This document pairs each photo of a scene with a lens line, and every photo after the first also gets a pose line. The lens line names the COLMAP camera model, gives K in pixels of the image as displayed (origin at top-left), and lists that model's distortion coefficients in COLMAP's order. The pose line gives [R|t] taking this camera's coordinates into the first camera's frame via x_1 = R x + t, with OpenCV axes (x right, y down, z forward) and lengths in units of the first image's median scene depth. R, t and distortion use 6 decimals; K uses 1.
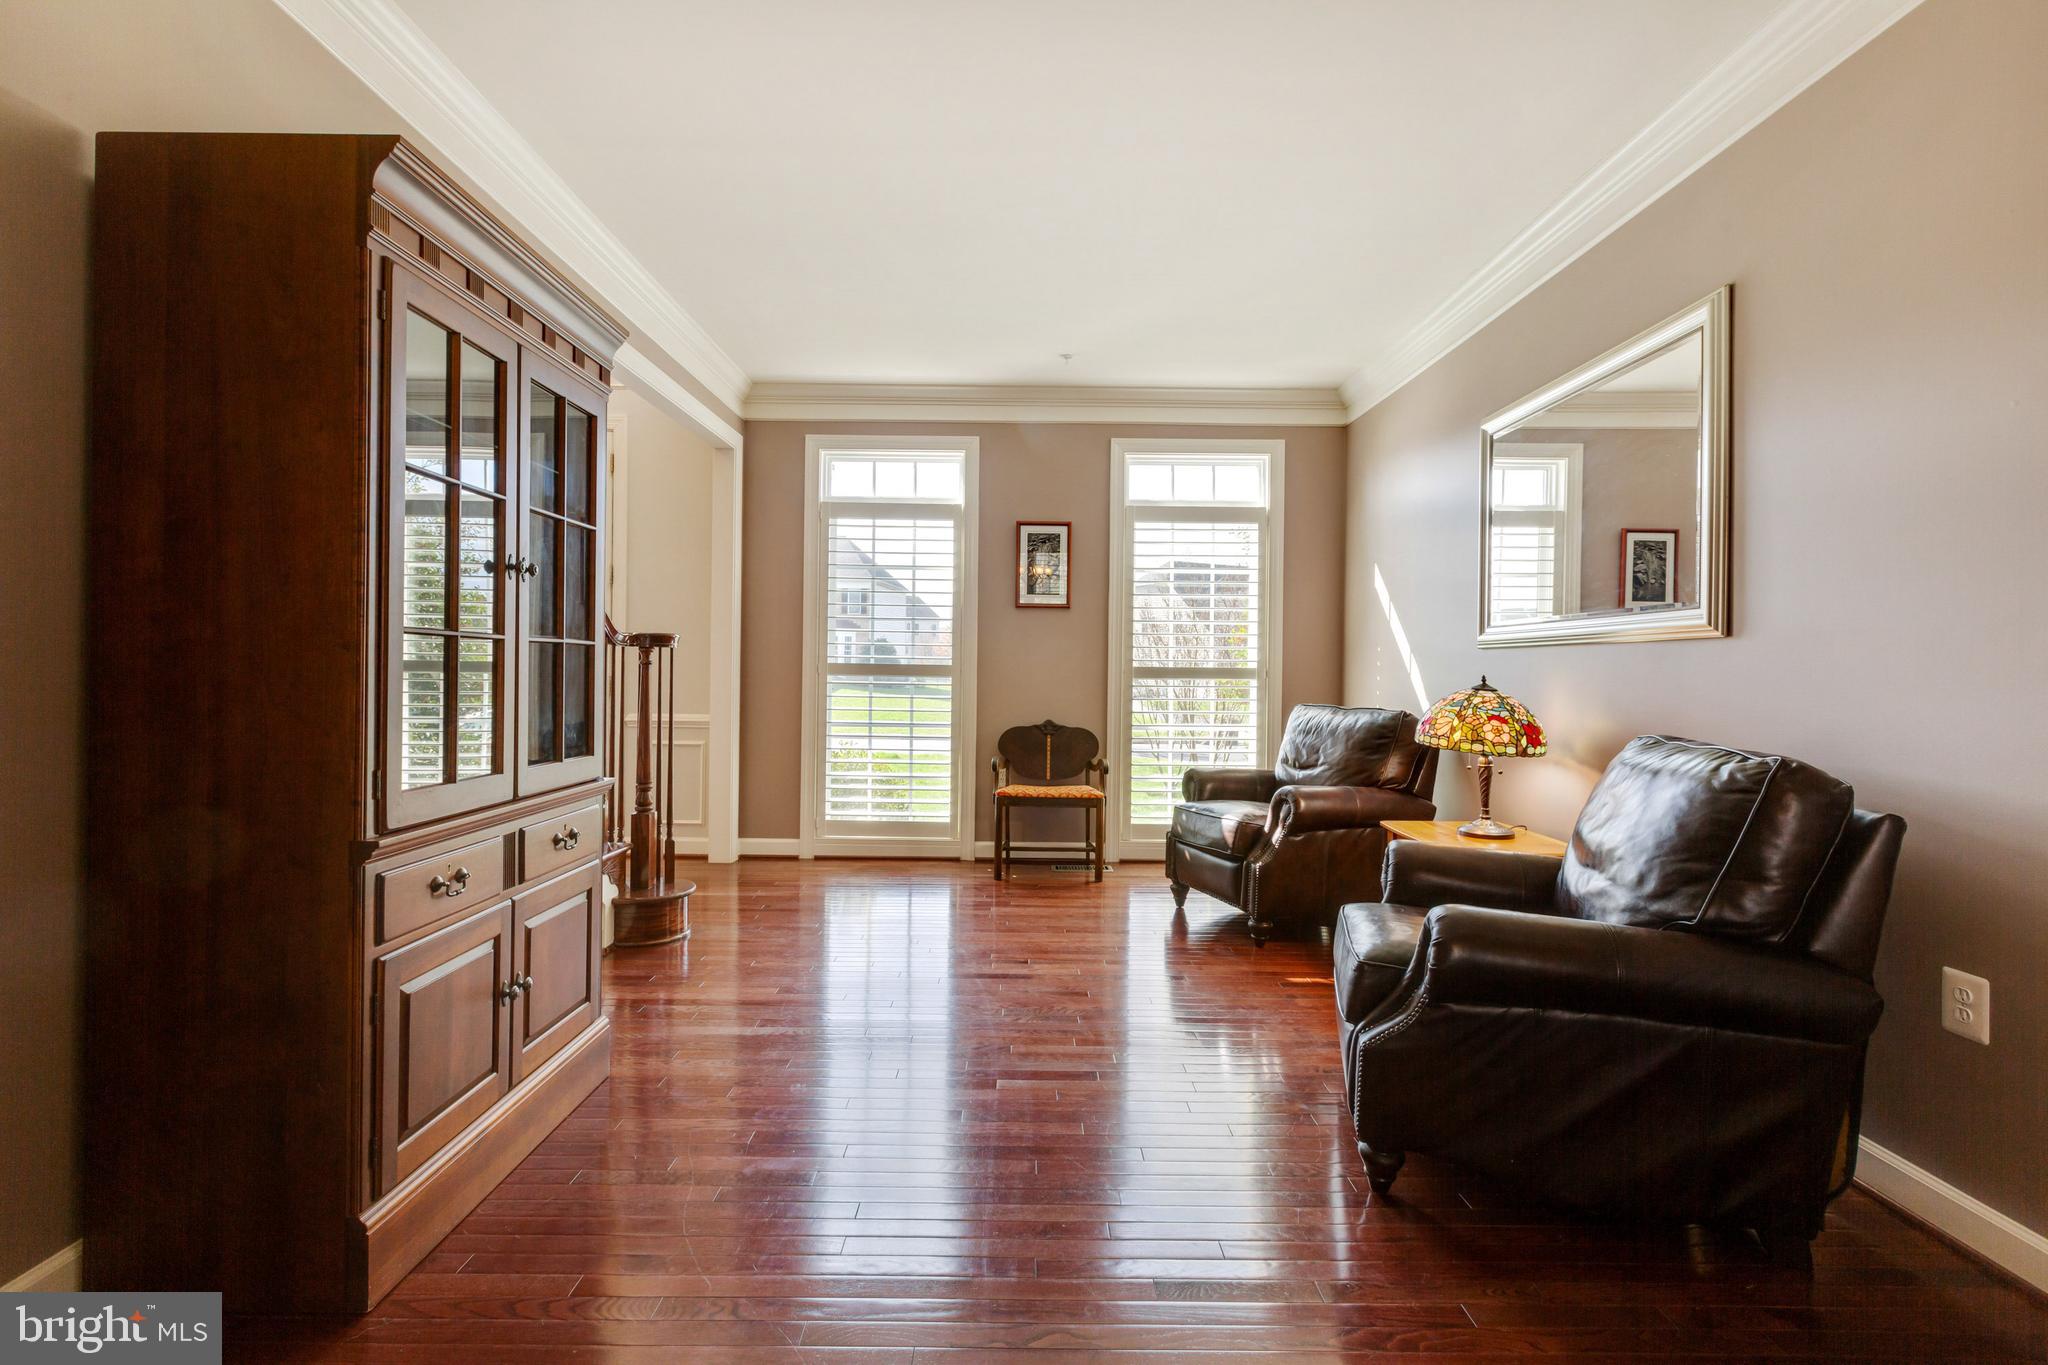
lens RADIAL K [[914.5, 0, 1019.3], [0, 914.5, 667.1], [0, 0, 1]] dist [0.002627, -0.002740]
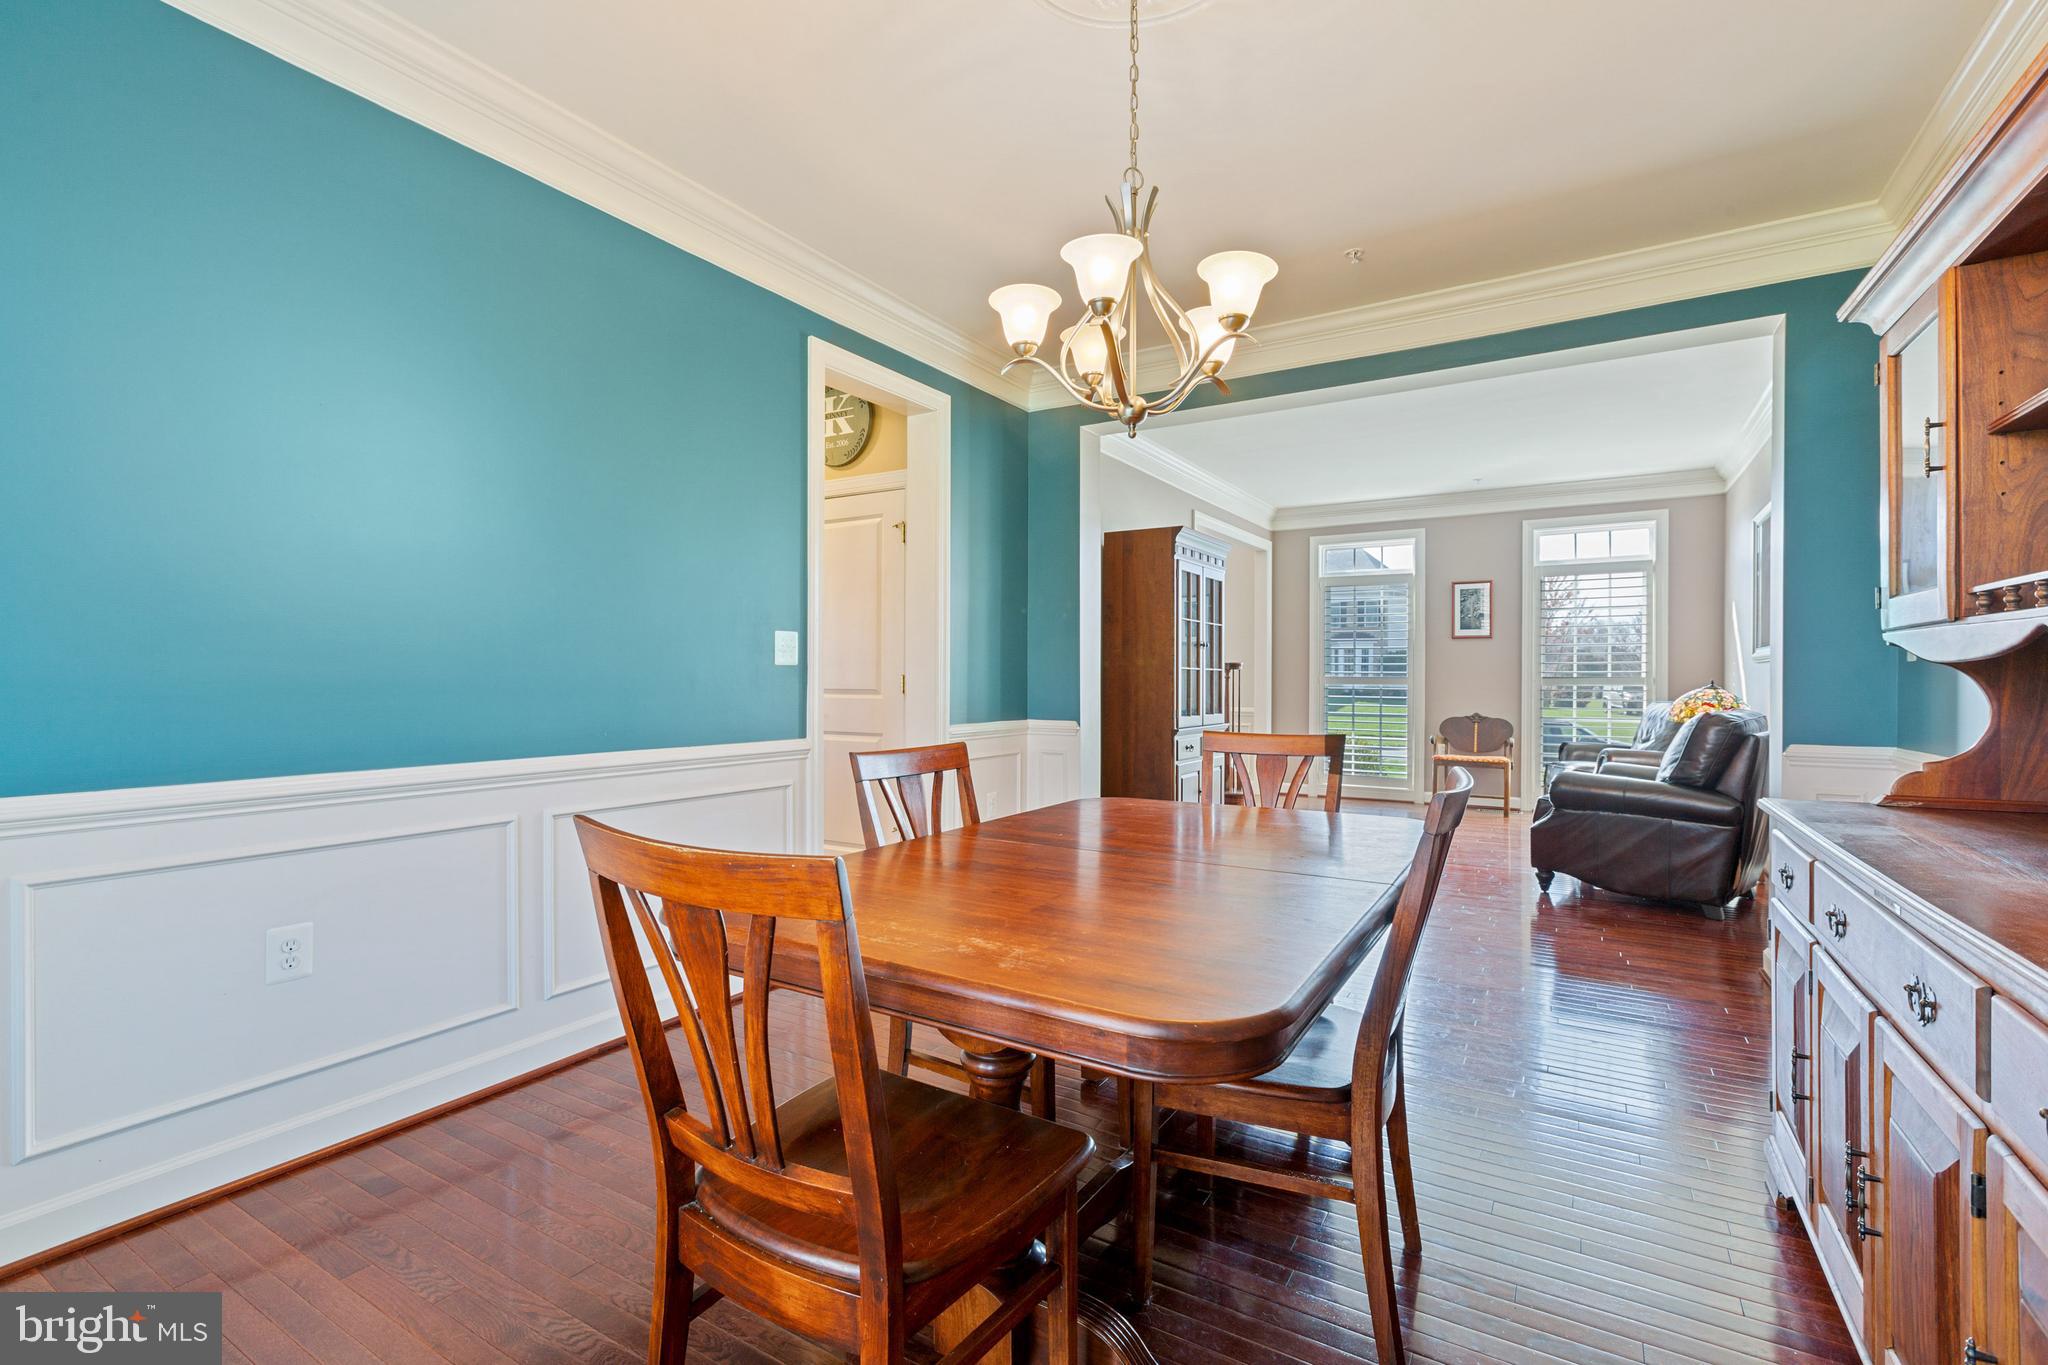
lens RADIAL K [[914.5, 0, 1015.3], [0, 914.5, 674.2], [0, 0, 1]] dist [0.002627, -0.002740]
pose [[0.850654, -0.011184, -0.525608, 0.179787], [0.007400, 0.999929, -0.009300, 0.002549], [0.525675, 0.004022, 0.850676, -0.685627]]
